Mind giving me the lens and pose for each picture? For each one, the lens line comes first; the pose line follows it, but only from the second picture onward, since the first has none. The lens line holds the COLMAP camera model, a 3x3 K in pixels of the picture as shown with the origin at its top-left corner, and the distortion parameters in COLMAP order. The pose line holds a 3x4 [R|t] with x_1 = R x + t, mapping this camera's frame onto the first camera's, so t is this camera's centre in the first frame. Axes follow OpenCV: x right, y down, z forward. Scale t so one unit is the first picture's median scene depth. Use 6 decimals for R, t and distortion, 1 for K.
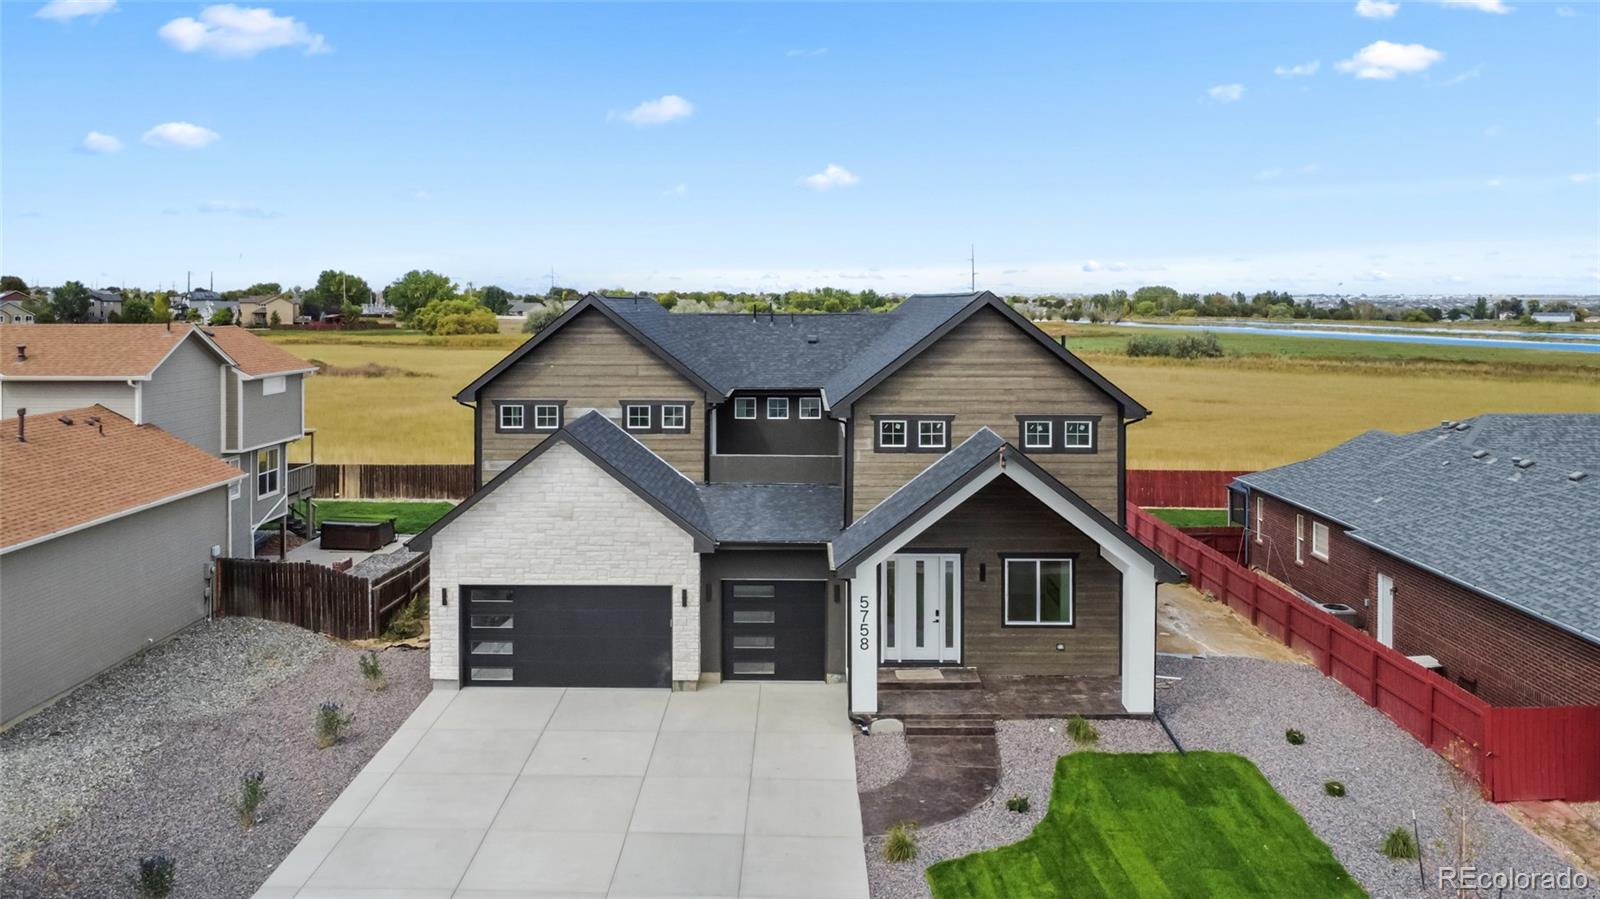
lens RADIAL K [[1205.9, 0, 795.2], [0, 1205.9, 308.5], [0, 0, 1]] dist [0.001479, -0.000524]
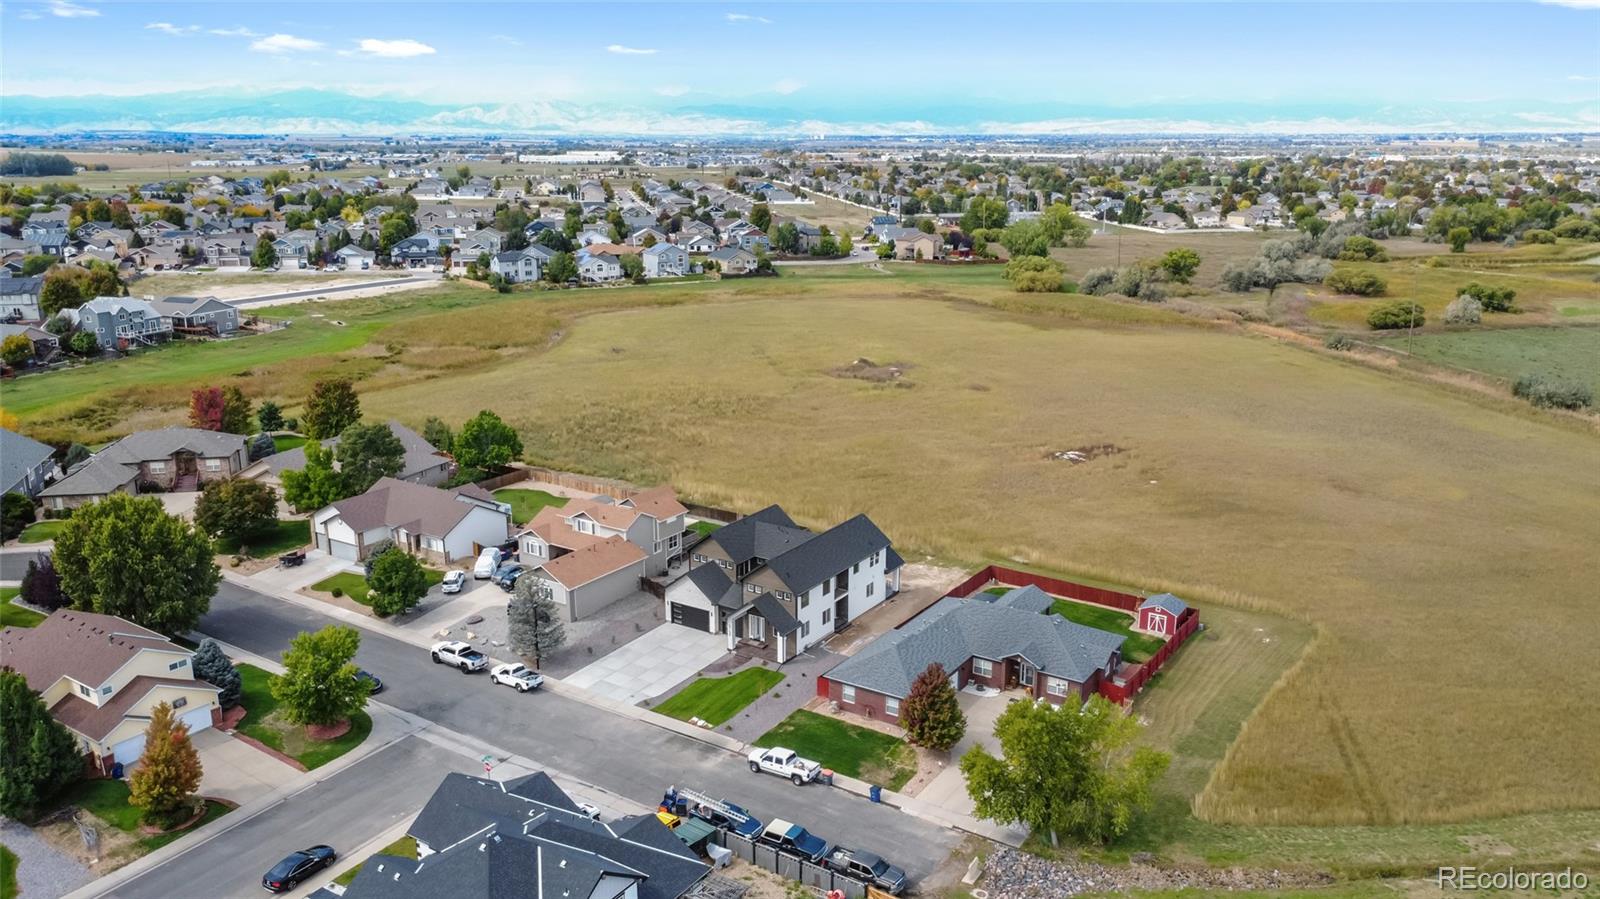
lens RADIAL K [[1186.5, 0, 800.0], [0, 1186.5, 449.5], [0, 0, 1]] dist [0.005897, 0.001686]
pose [[0.838764, 0.126611, -0.529570, 2.281205], [0.004042, 0.971115, 0.238578, -1.303591], [0.544480, -0.202251, 0.814024, -2.091362]]
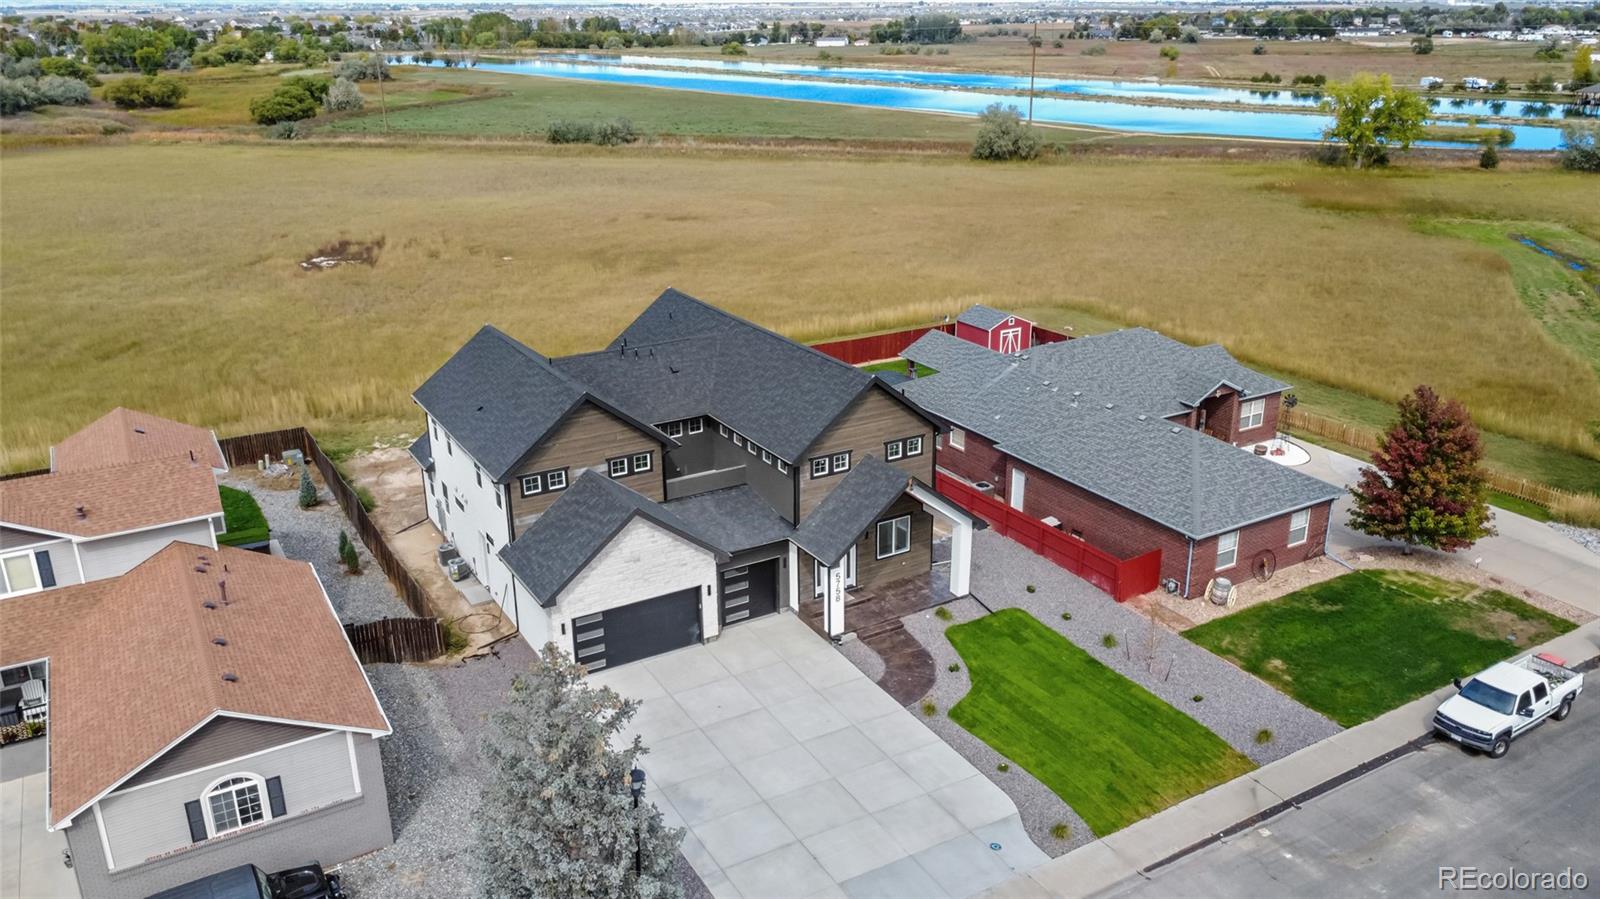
lens RADIAL K [[1186.5, 0, 800.0], [0, 1186.5, 449.5], [0, 0, 1]] dist [0.005897, 0.001686]
pose [[0.853509, -0.185607, 0.486901, -0.696615], [0.008866, 0.939448, 0.342576, -0.452751], [-0.521002, -0.288075, 0.803473, -0.247386]]
